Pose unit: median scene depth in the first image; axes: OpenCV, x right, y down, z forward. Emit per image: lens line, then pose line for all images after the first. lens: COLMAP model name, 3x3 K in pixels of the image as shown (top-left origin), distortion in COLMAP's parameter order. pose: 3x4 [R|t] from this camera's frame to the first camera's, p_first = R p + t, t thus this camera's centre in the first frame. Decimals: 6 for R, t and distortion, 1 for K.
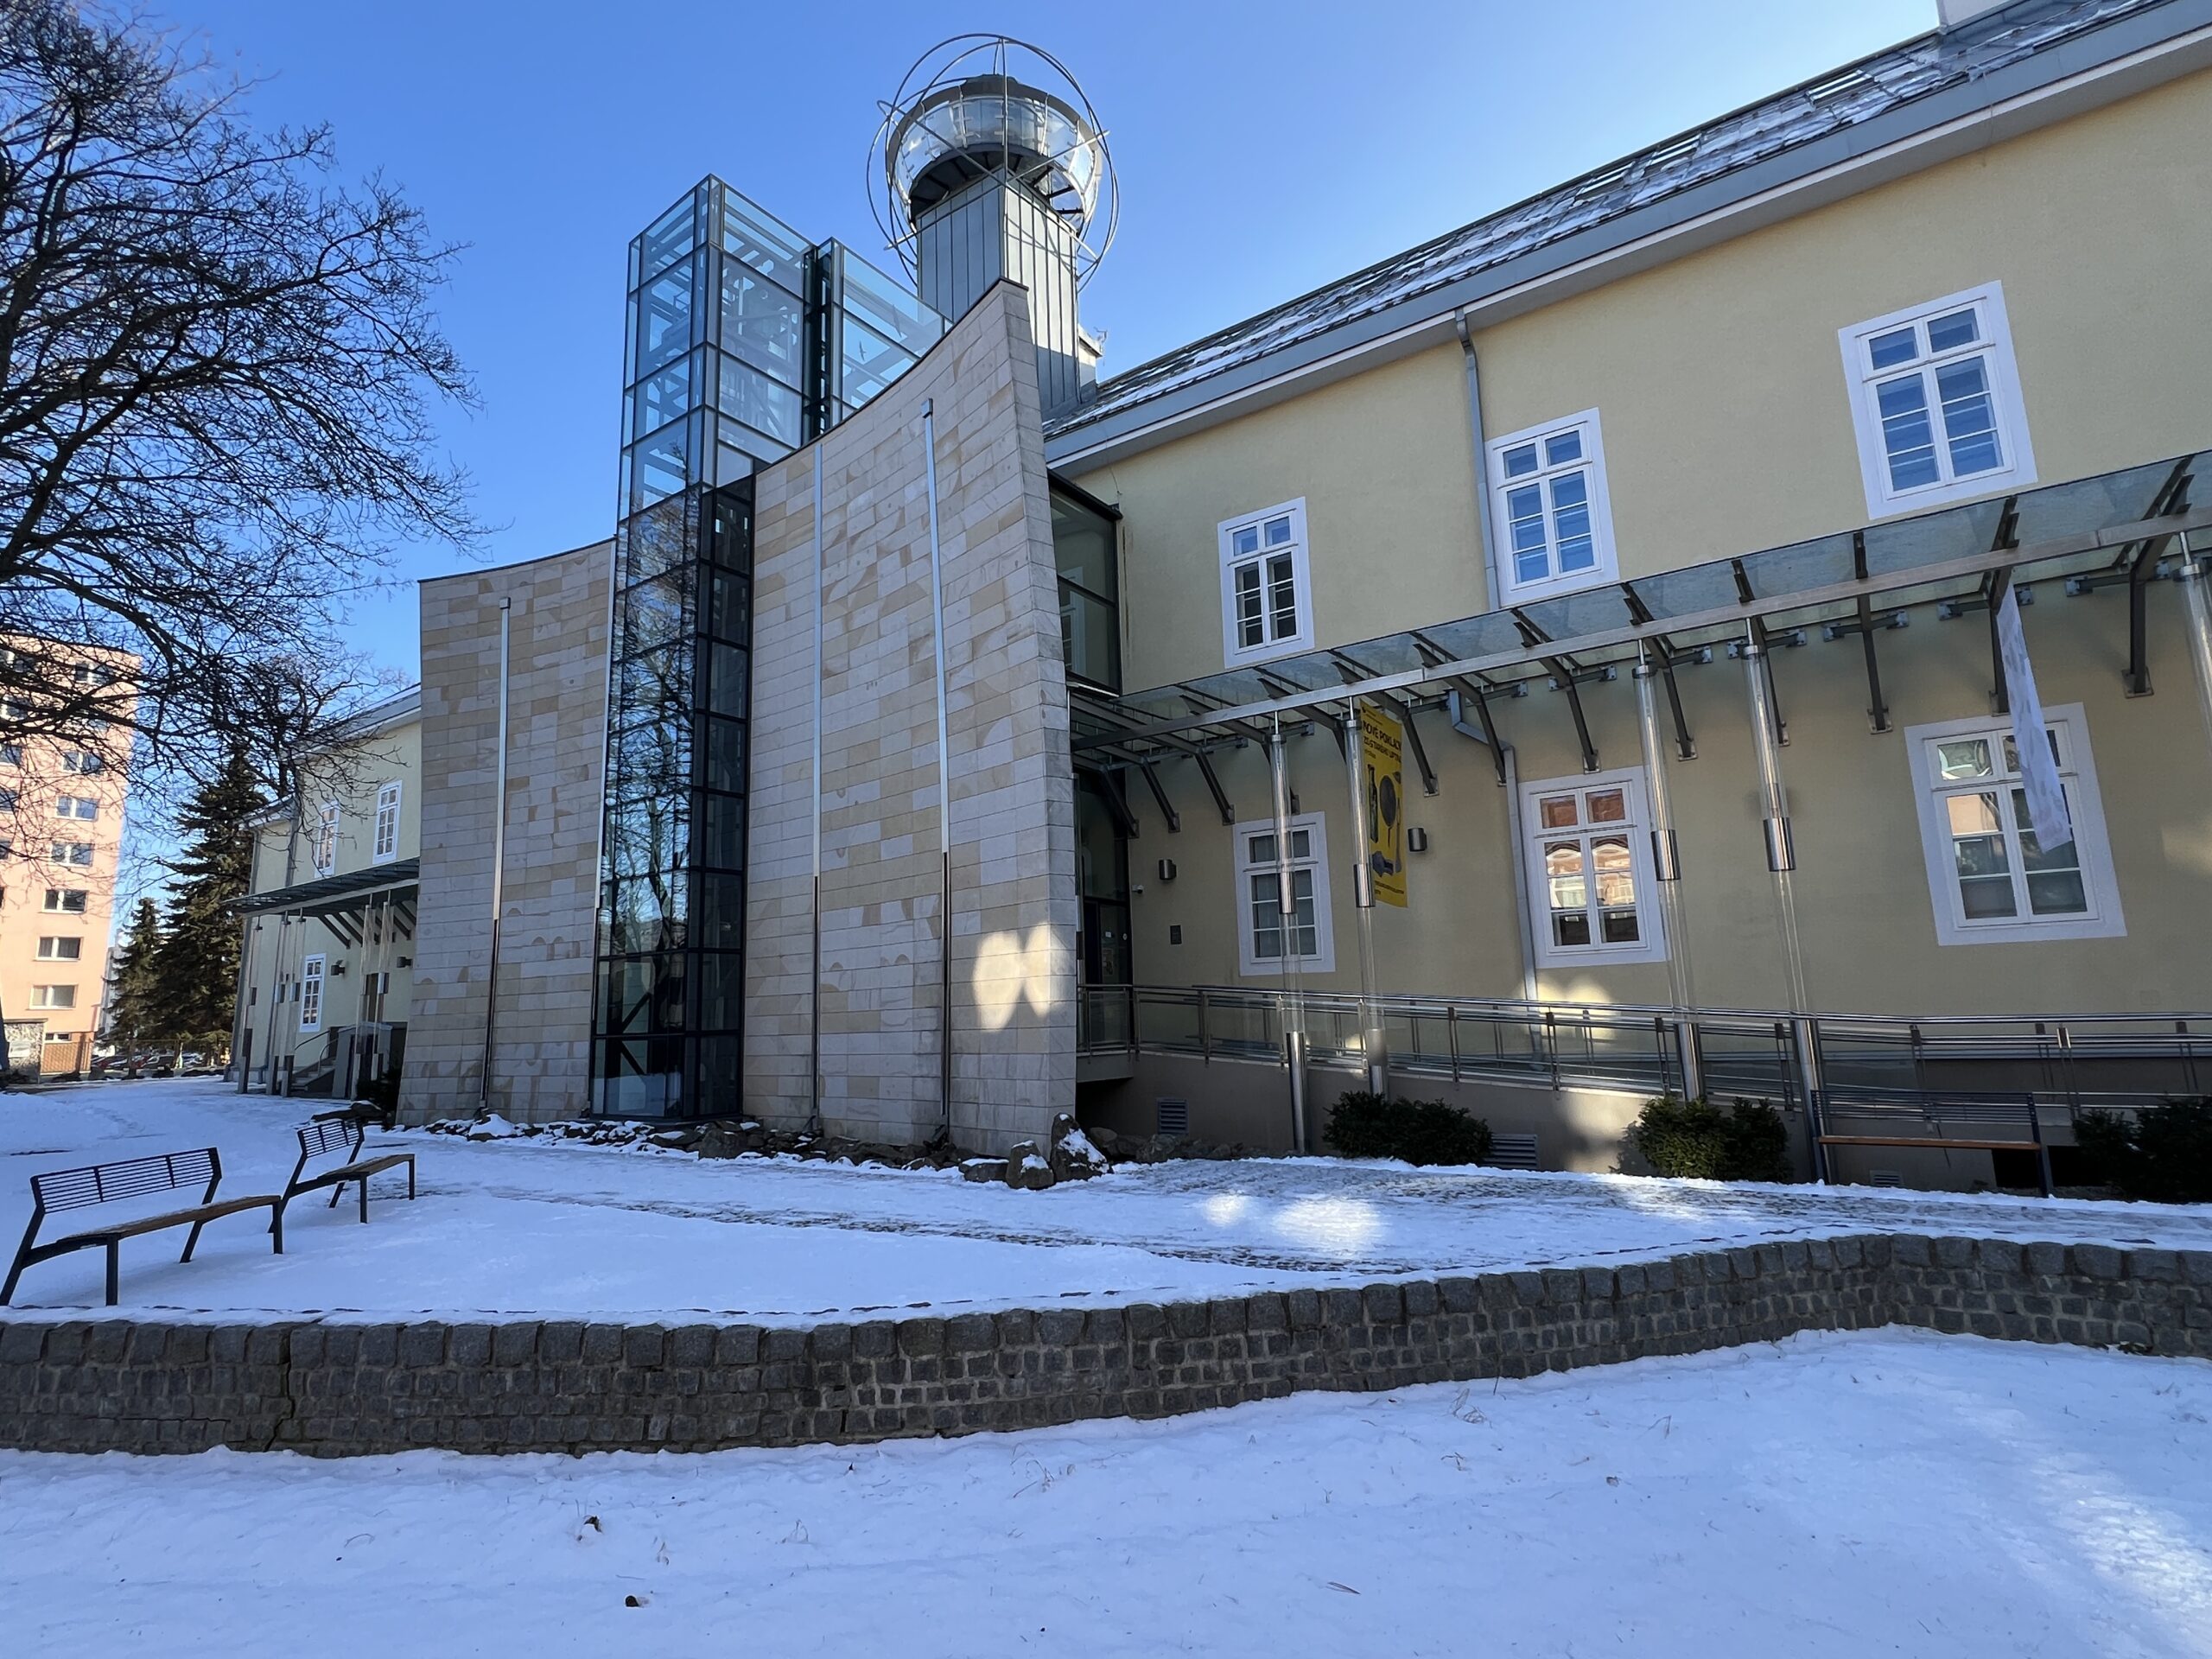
lens RADIAL K [[1113.5, 0, 1101.2], [0, 1113.5, 814.6], [0, 0, 1]] dist [-0.002352, 0.000884]
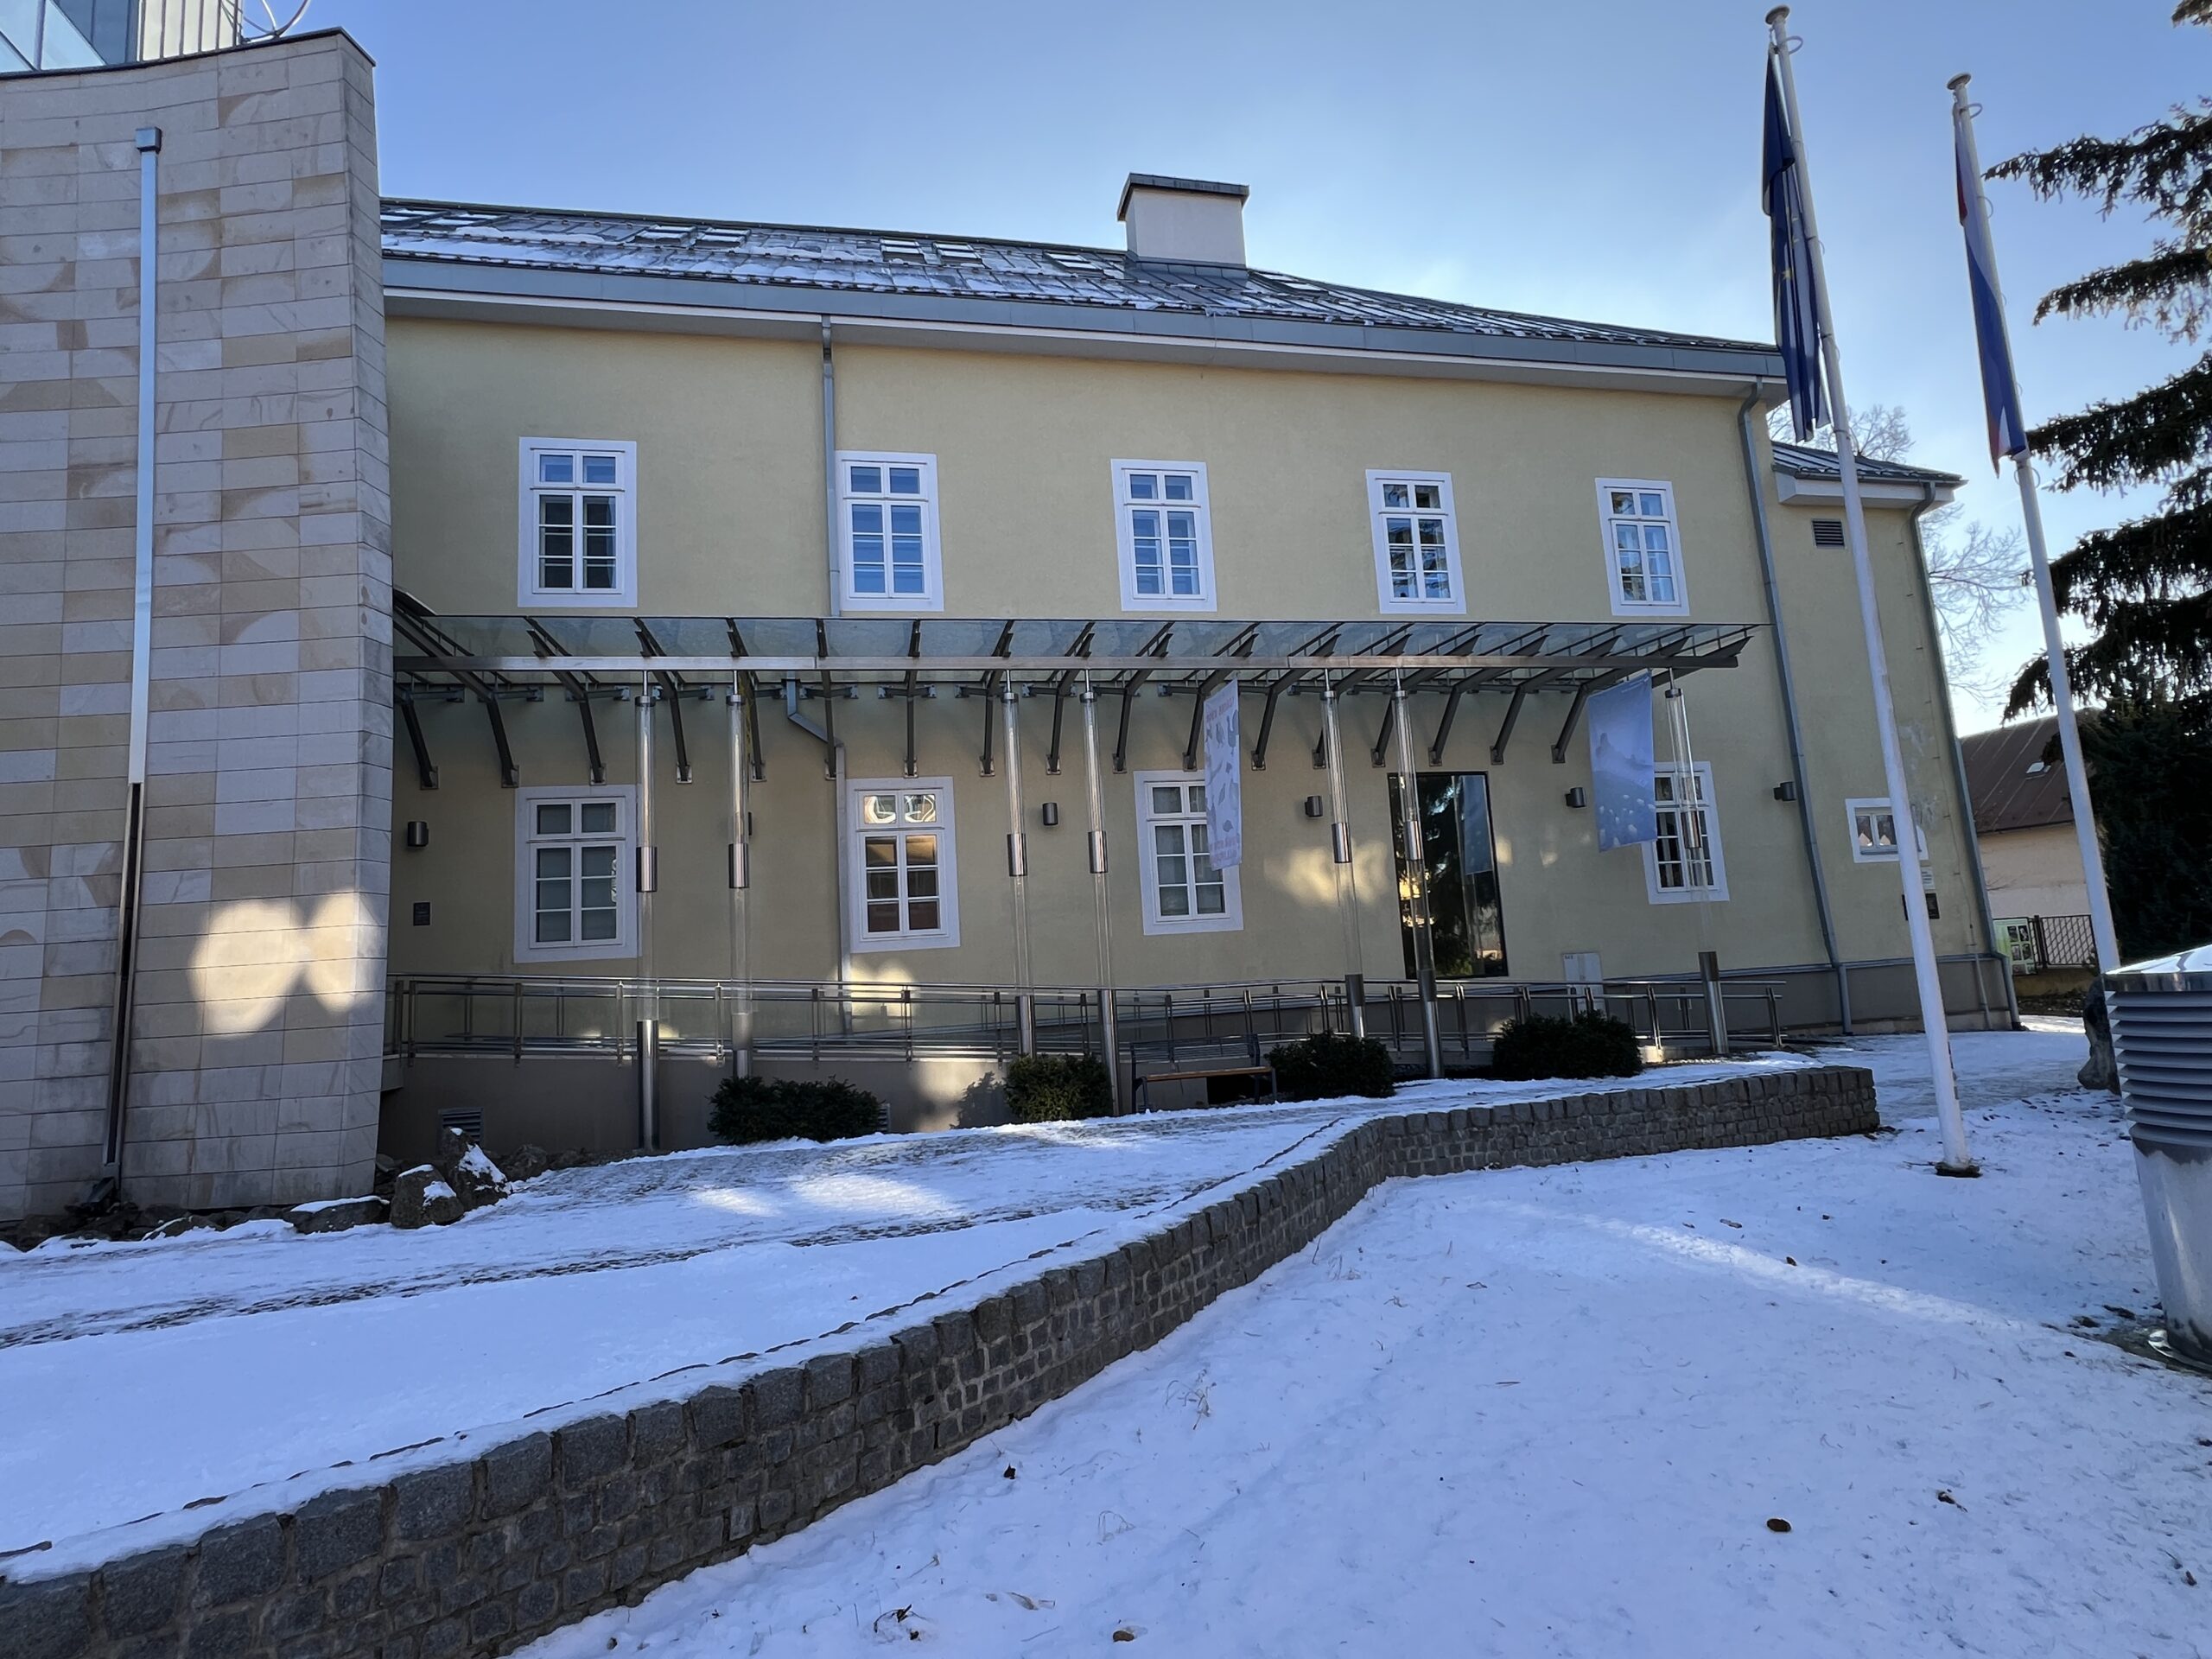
lens RADIAL K [[1113.5, 0, 1096.4], [0, 1113.5, 812.5], [0, 0, 1]] dist [-0.002352, 0.000884]
pose [[0.691552, 0.093368, 0.716267, -0.246516], [-0.093394, 0.994845, -0.039510, 0.026581], [-0.716264, -0.039572, 0.696707, 0.100328]]
